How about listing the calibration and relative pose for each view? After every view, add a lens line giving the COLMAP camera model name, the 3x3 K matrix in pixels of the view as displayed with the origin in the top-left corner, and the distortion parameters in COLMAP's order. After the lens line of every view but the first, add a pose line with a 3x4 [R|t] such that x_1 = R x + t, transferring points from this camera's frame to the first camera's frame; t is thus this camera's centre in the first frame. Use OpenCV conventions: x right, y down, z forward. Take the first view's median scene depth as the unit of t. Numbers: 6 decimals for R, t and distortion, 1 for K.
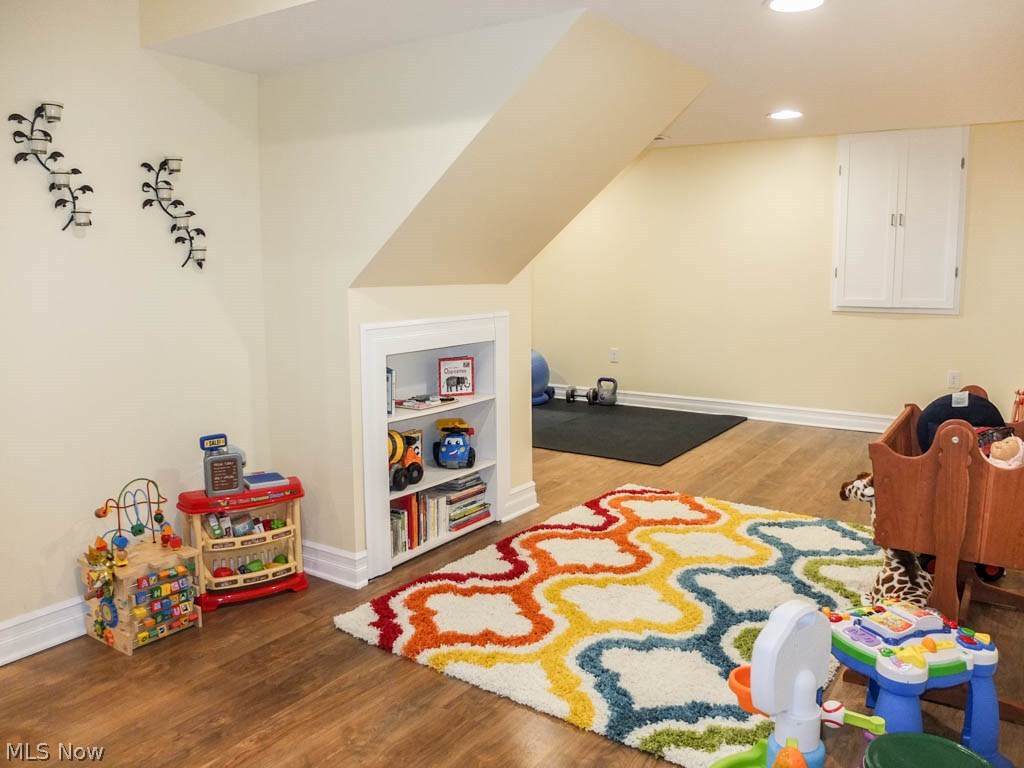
lens RADIAL K [[797.2, 0, 509.6], [0, 797.2, 379.6], [0, 0, 1]] dist [-0.057088, 0.003324]
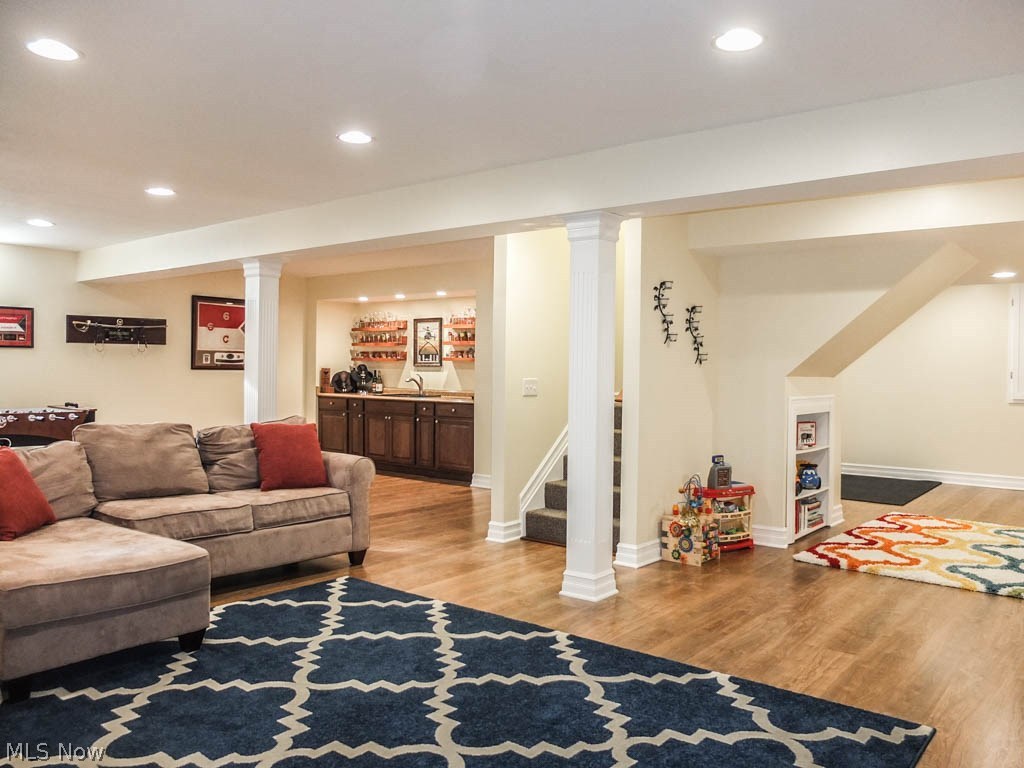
lens RADIAL K [[797.2, 0, 514.6], [0, 797.2, 385.5], [0, 0, 1]] dist [-0.057088, 0.003324]
pose [[0.995906, 0.015971, -0.088970, -0.639172], [-0.026522, 0.992576, -0.118697, 0.131818], [0.086414, 0.120571, 0.988936, -0.814070]]
